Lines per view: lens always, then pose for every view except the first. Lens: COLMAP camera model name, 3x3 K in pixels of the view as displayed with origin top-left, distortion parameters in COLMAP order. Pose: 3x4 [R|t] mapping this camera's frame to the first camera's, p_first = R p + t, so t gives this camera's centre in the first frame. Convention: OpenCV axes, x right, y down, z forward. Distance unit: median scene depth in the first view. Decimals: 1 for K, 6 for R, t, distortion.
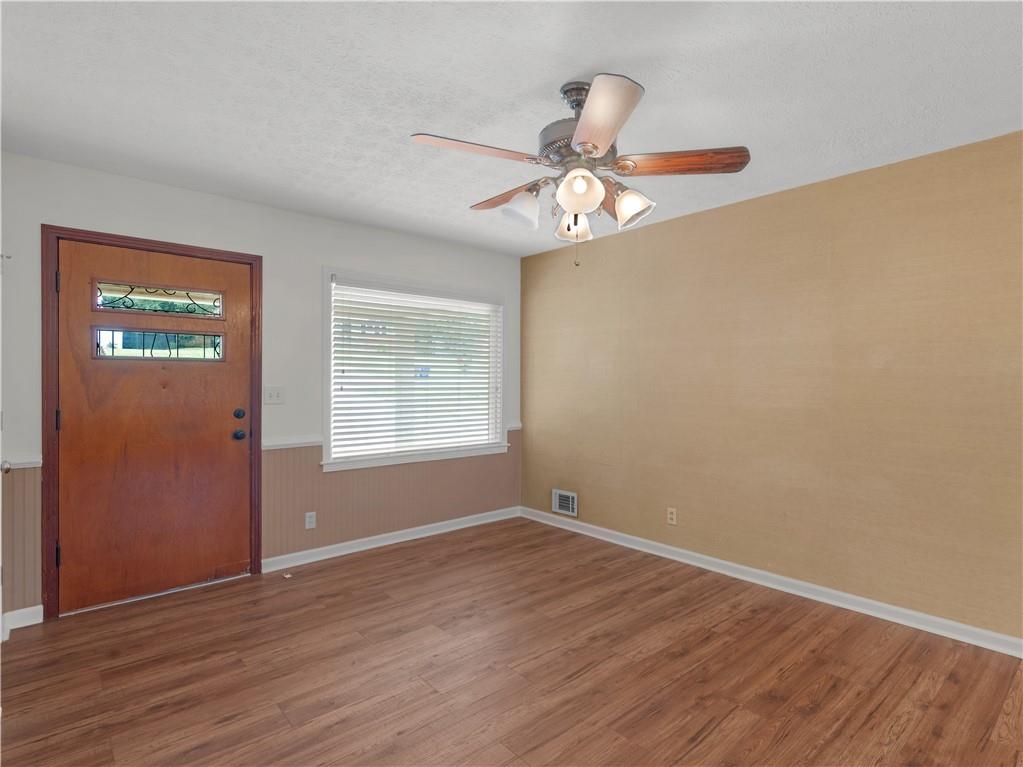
lens RADIAL K [[533.2, 0, 534.3], [0, 533.2, 381.4], [0, 0, 1]] dist [0.002257, 0.000283]
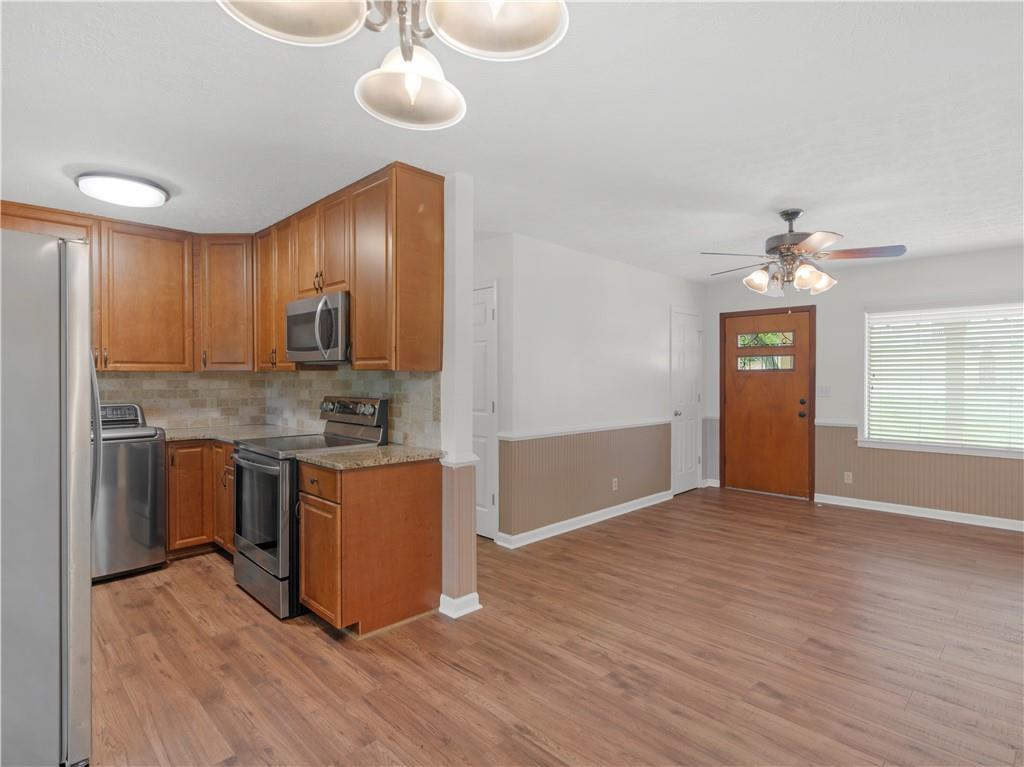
lens RADIAL K [[558.5, 0, 527.2], [0, 558.5, 383.2], [0, 0, 1]] dist [0.002084, 0.000100]
pose [[0.048006, 0.005546, -0.998832, 1.341850], [-0.002310, 0.999983, 0.005441, -0.006123], [0.998844, 0.002046, 0.048018, 0.060690]]
